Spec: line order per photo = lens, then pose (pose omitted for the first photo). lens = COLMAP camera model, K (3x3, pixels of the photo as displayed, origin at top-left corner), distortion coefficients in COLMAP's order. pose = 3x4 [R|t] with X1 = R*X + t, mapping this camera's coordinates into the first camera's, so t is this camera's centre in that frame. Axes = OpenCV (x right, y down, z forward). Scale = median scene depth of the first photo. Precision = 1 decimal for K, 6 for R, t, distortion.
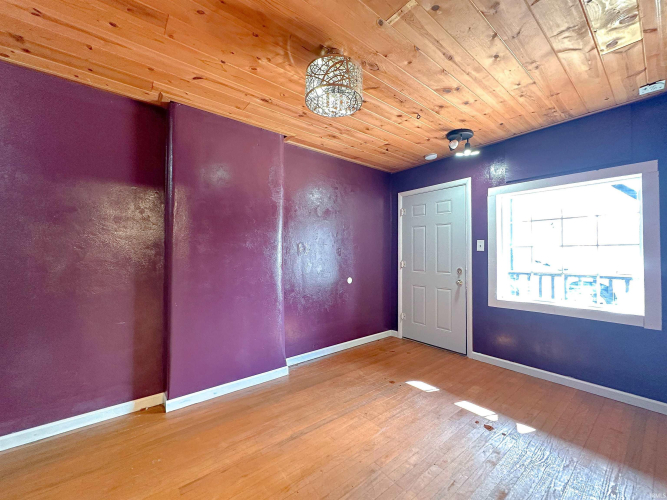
lens RADIAL K [[275.0, 0, 332.3], [0, 275.0, 249.1], [0, 0, 1]] dist [0.003131, 0.000353]
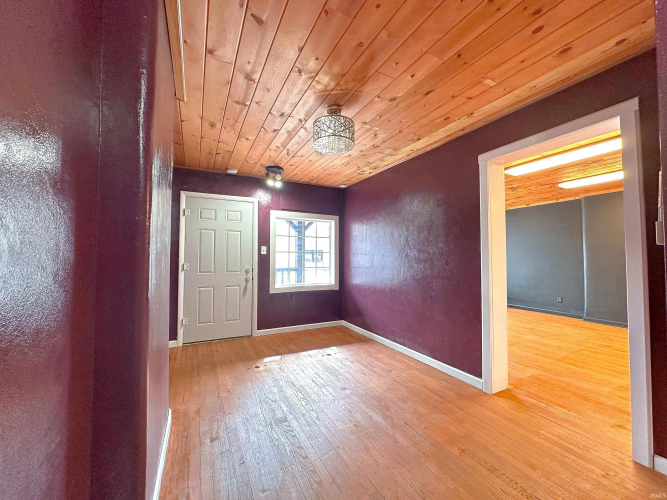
lens RADIAL K [[275.0, 0, 334.7], [0, 275.0, 251.7], [0, 0, 1]] dist [0.003131, 0.000353]
pose [[0.192857, 0.022240, 0.980975, -0.790616], [-0.019285, 0.999636, -0.018872, 0.013914], [-0.981037, -0.015278, 0.193216, 0.426786]]
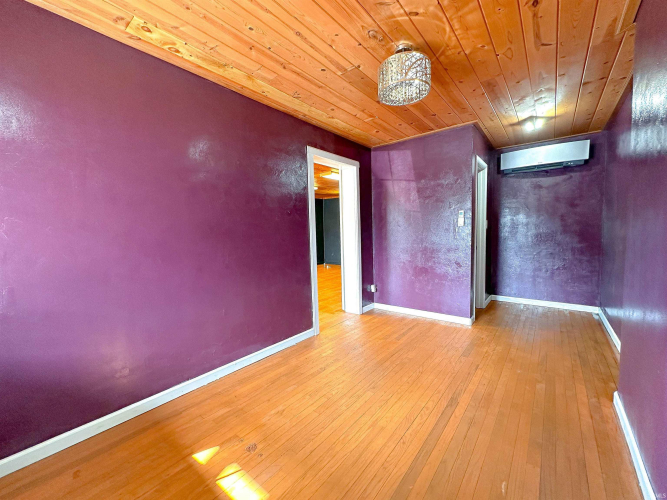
lens RADIAL K [[275.0, 0, 336.9], [0, 275.0, 252.7], [0, 0, 1]] dist [0.003131, 0.000353]
pose [[-0.971080, 0.045648, -0.234348, 0.331877], [0.033053, 0.997804, 0.057397, 0.031319], [0.236454, 0.047991, -0.970457, 1.228300]]
